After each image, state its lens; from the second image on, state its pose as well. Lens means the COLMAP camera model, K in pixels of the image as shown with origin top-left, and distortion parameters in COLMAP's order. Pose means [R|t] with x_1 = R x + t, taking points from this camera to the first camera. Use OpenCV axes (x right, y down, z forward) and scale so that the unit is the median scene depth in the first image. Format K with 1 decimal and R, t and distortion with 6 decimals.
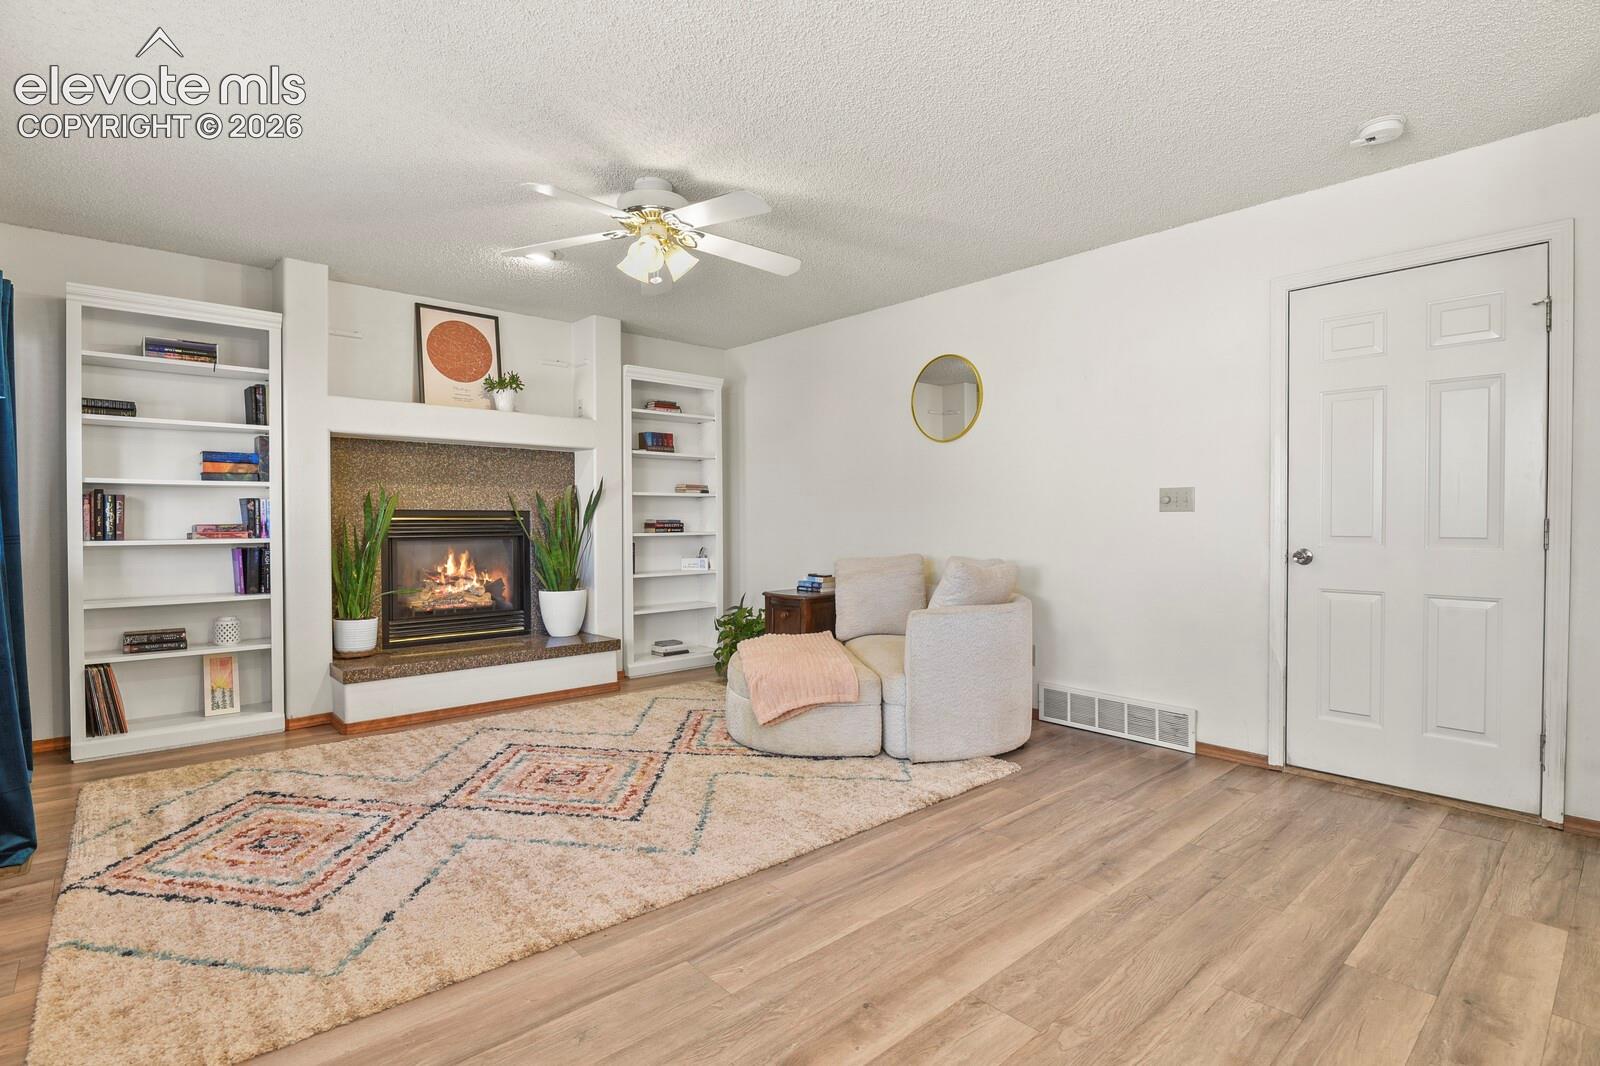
lens RADIAL K [[774.6, 0, 807.5], [0, 774.6, 532.0], [0, 0, 1]] dist [-0.006102, -0.005086]
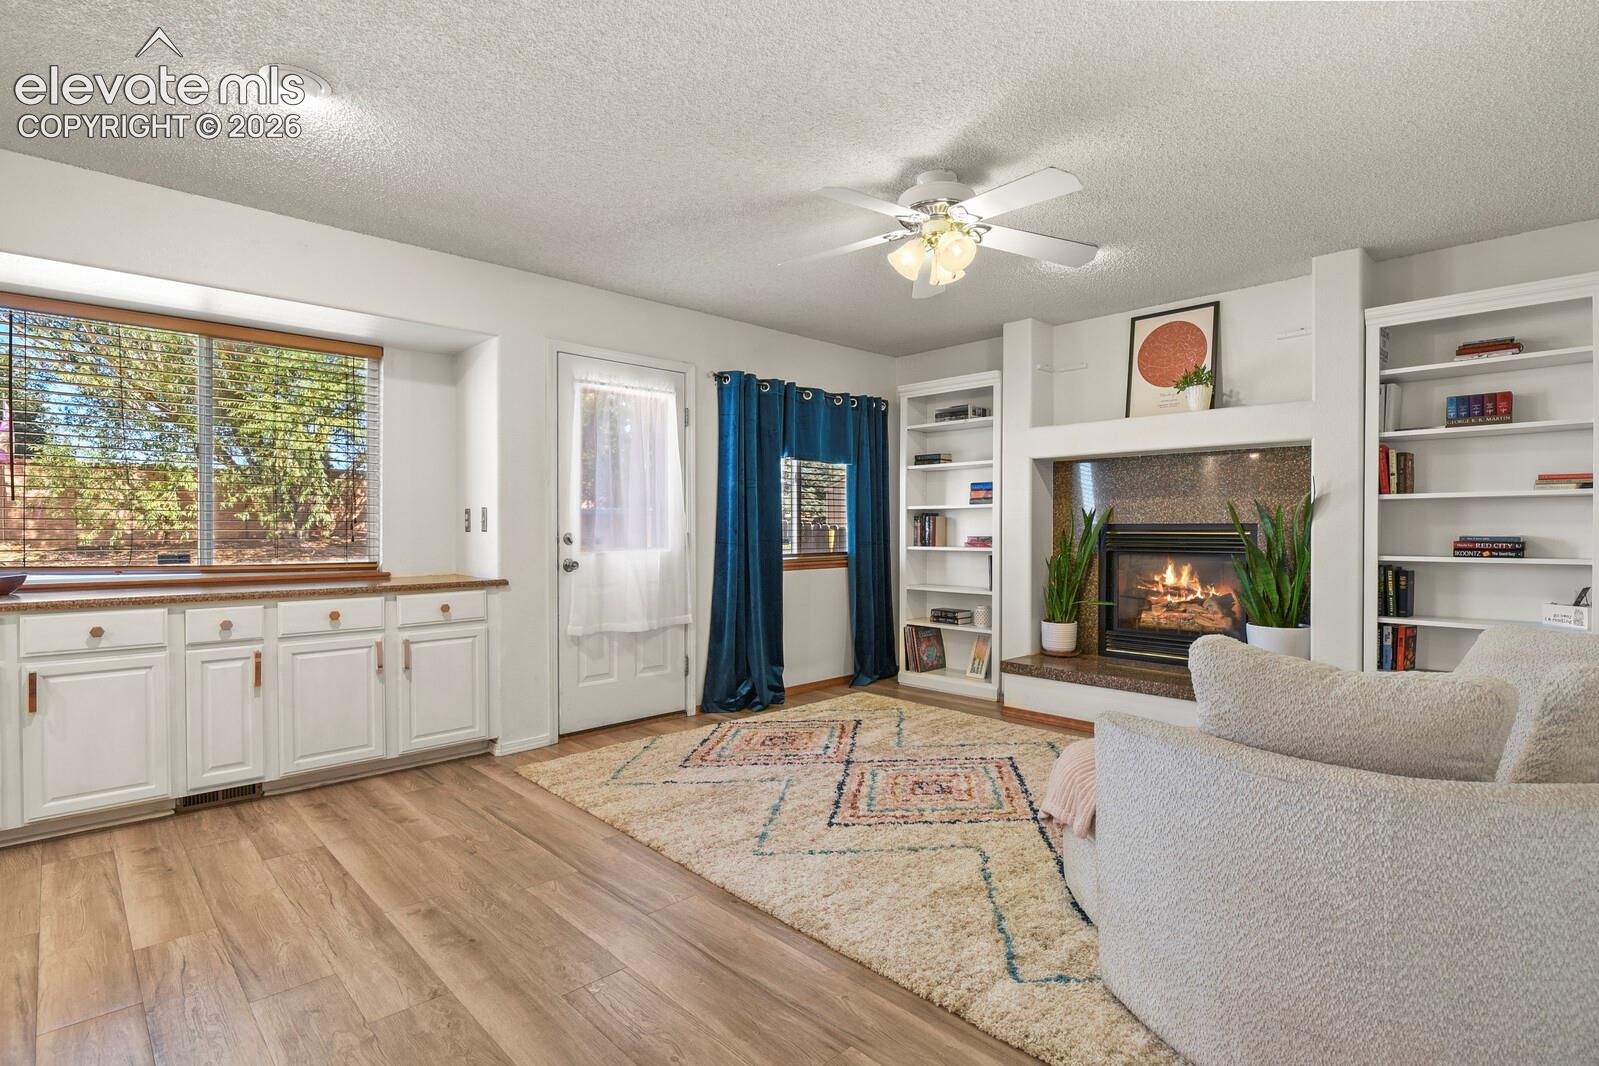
lens RADIAL K [[774.1, 0, 809.6], [0, 774.1, 535.8], [0, 0, 1]] dist [-0.006102, -0.005086]
pose [[0.040209, 0.012006, -0.999119, 0.627037], [-0.013971, 0.999837, 0.011453, -0.024607], [0.999094, 0.013498, 0.040370, 0.704954]]
